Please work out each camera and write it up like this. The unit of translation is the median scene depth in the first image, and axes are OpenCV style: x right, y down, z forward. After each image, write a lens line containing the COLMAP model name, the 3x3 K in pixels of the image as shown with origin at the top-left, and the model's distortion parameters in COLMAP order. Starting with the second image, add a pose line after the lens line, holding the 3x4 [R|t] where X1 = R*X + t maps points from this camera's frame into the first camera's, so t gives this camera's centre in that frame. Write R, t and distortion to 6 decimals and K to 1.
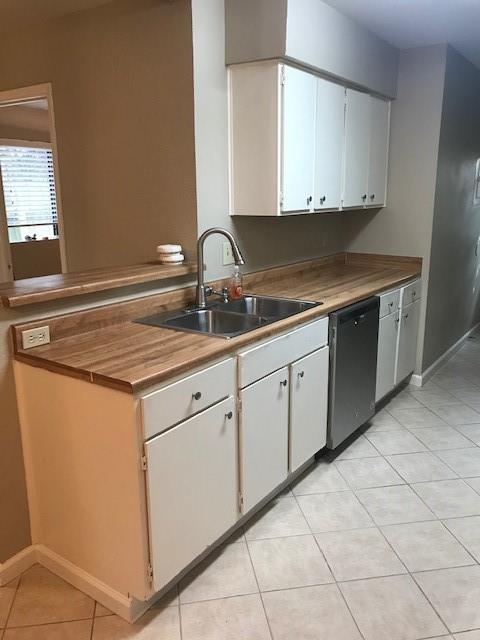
lens RADIAL K [[529.3, 0, 240.9], [0, 529.3, 317.5], [0, 0, 1]] dist [0.026142, -0.004889]
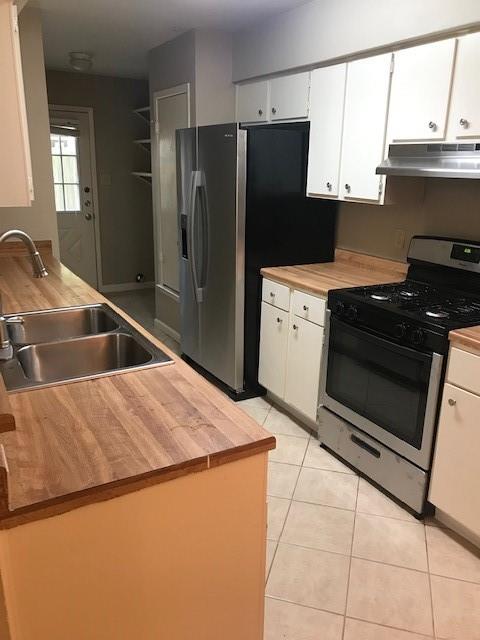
lens RADIAL K [[529.3, 0, 244.7], [0, 529.3, 319.2], [0, 0, 1]] dist [0.026142, -0.004889]
pose [[0.422481, -0.245192, 0.872577, -0.733274], [0.186272, 0.965652, 0.181158, -0.165617], [-0.887025, 0.086001, 0.453642, 0.554554]]
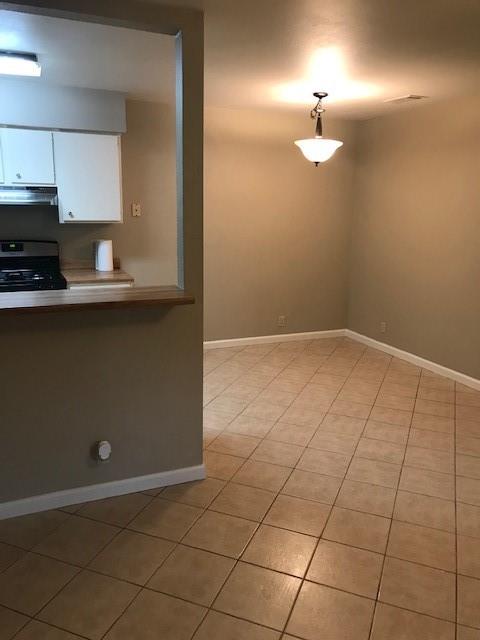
lens RADIAL K [[529.3, 0, 240.9], [0, 529.3, 318.2], [0, 0, 1]] dist [0.026142, -0.004889]
pose [[-0.860289, -0.128534, 0.493338, -1.302084], [0.097533, 0.908325, 0.406735, -0.529396], [-0.500391, 0.398026, -0.768885, 2.001404]]
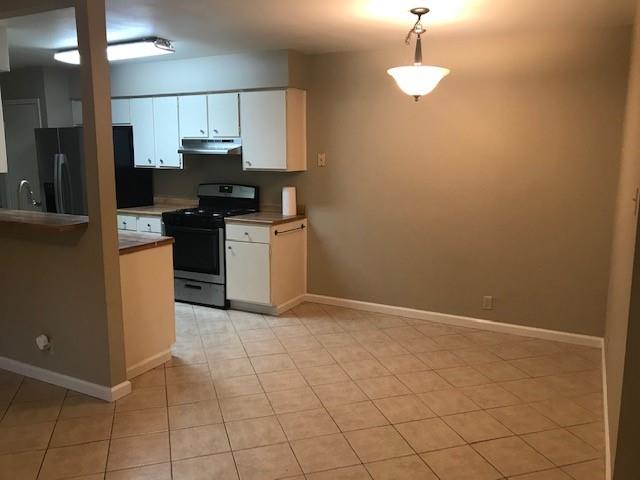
lens RADIAL K [[529.3, 0, 319.0], [0, 529.3, 238.5], [0, 0, 1]] dist [0.026142, -0.004889]
pose [[-0.136471, -0.160835, 0.977501, -2.103494], [0.221250, 0.956860, 0.188328, -0.151199], [-0.965621, 0.241974, -0.094999, 0.506528]]
